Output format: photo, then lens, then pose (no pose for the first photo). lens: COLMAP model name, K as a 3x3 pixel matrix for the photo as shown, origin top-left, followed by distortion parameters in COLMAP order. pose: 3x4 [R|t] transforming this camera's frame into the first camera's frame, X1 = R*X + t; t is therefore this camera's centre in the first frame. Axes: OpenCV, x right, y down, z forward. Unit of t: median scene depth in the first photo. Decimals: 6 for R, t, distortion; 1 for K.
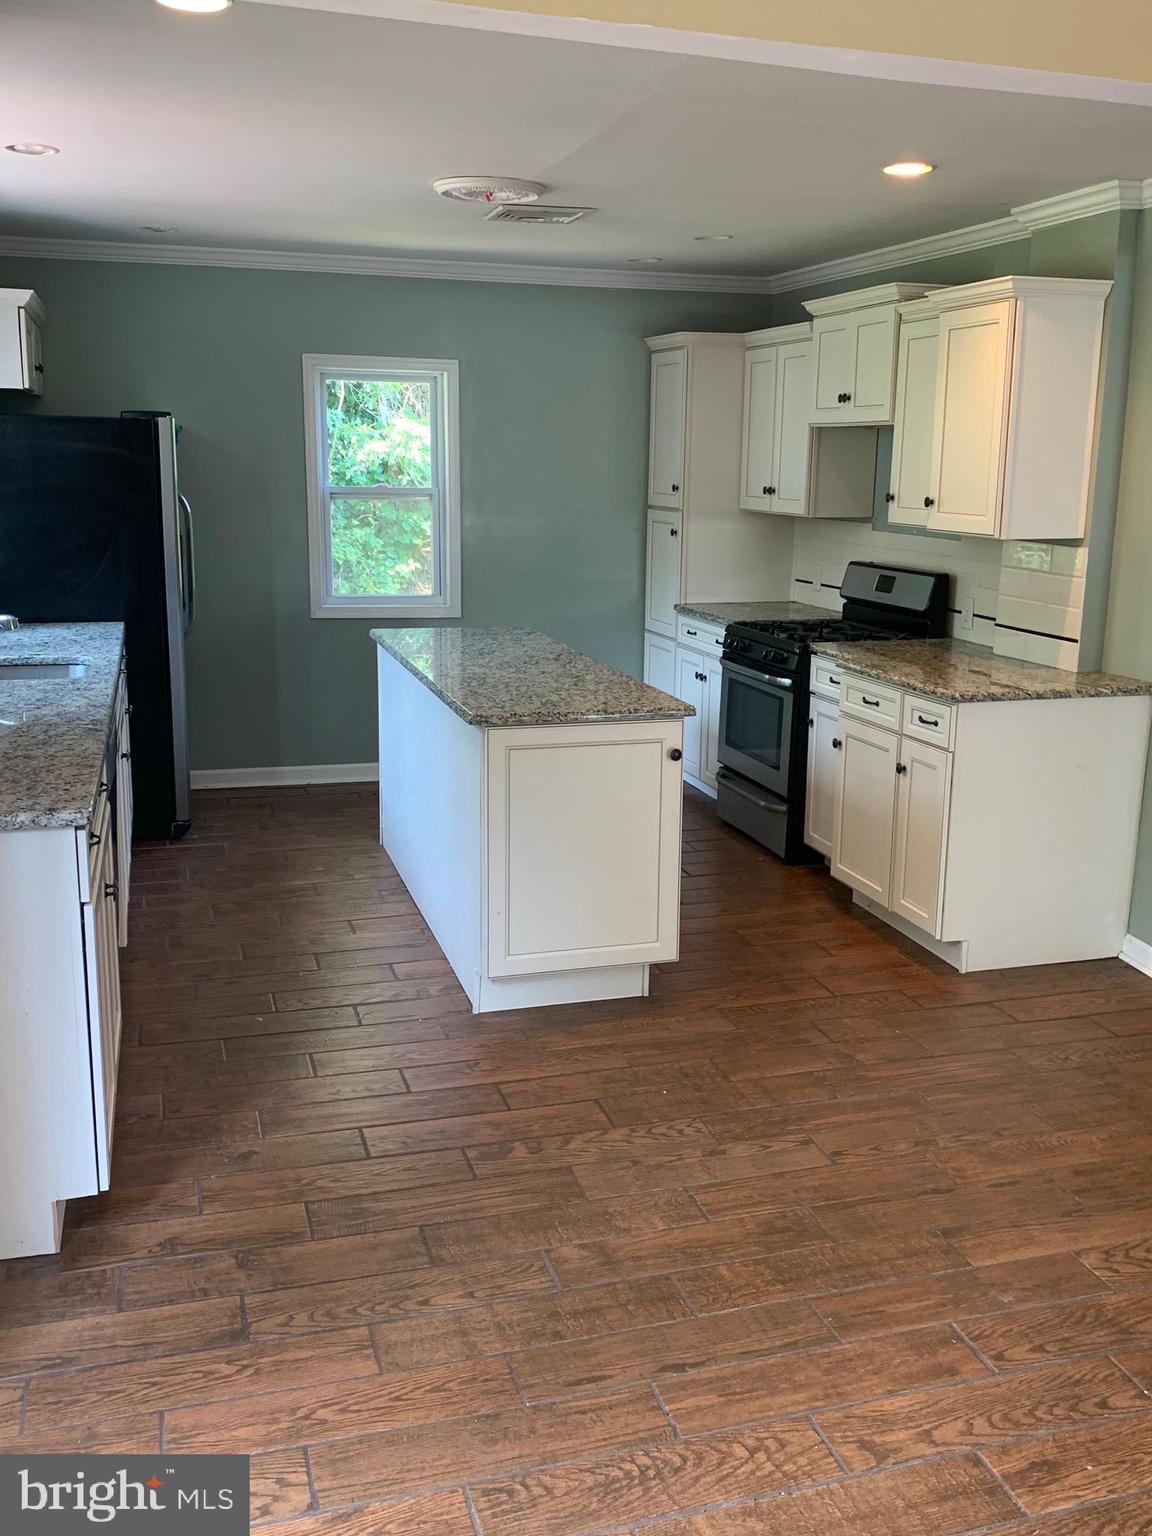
lens RADIAL K [[1437.5, 0, 574.3], [0, 1437.5, 724.5], [0, 0, 1]] dist [-0.009075, 0.000000]
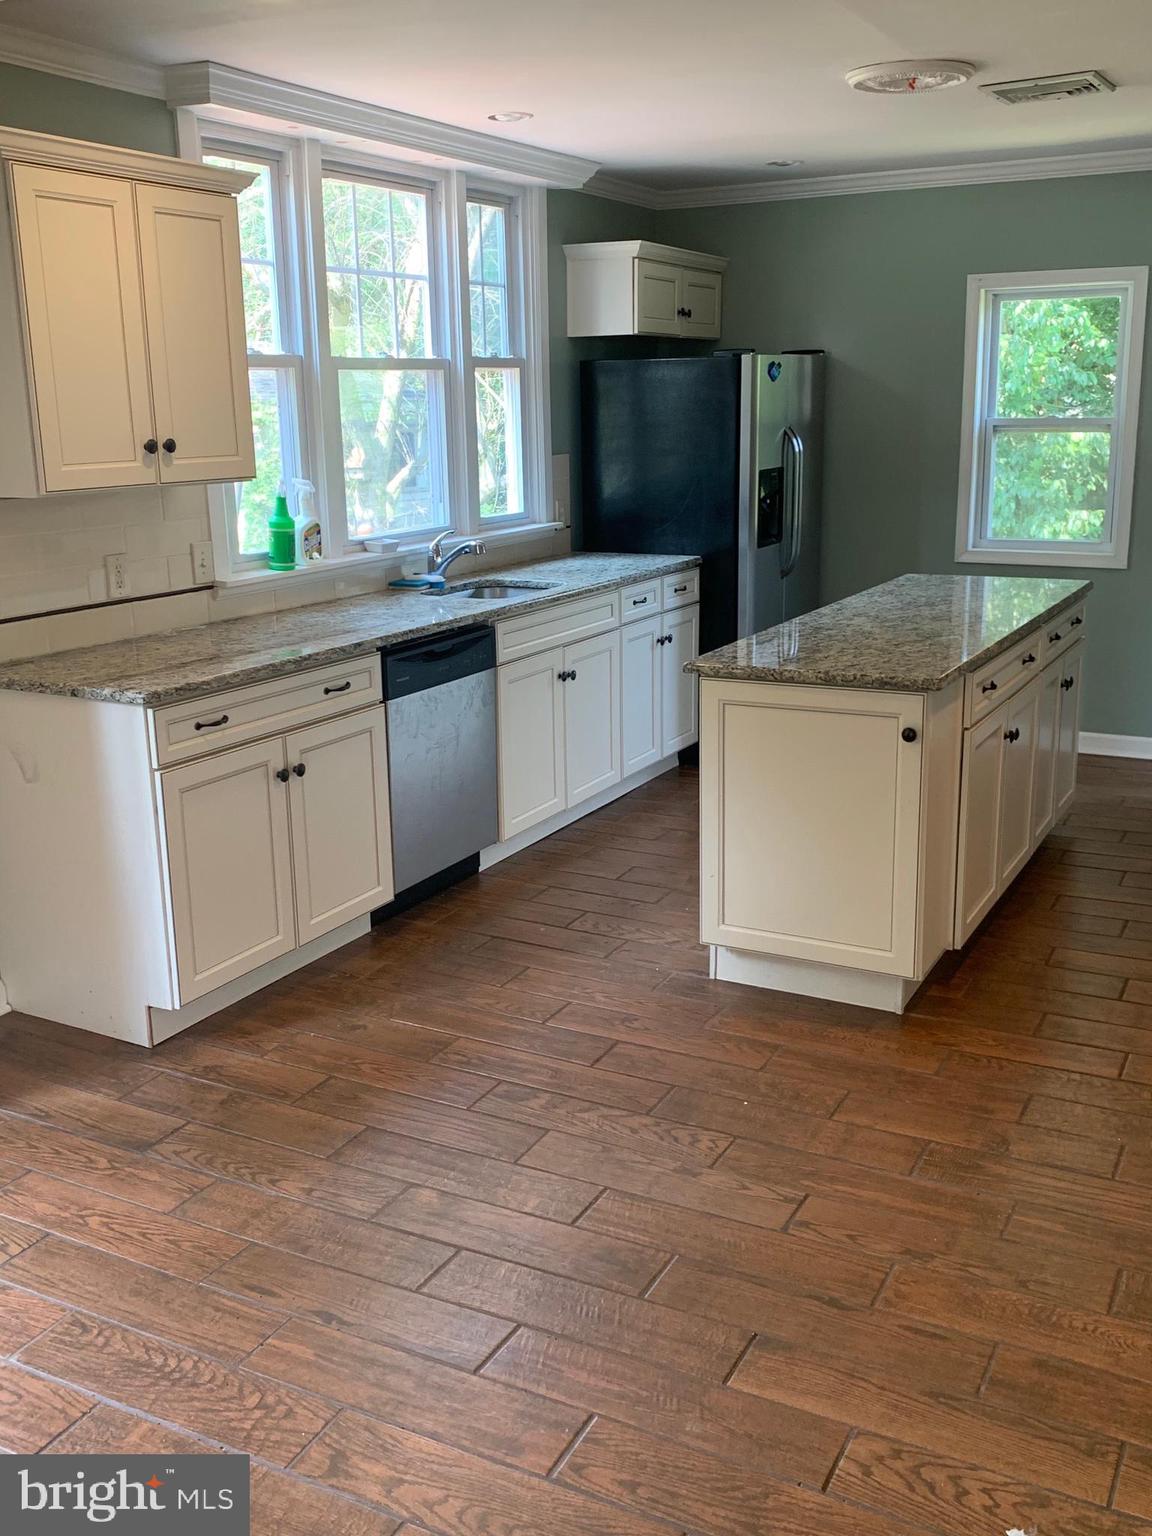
lens RADIAL K [[1445.1, 0, 577.9], [0, 1445.1, 771.6], [0, 0, 1]] dist [0.000059, 0.000000]
pose [[0.721131, 0.157306, -0.674703, 0.711499], [-0.109046, 0.987514, 0.113687, -0.049399], [0.684163, -0.008410, 0.729281, 0.344667]]
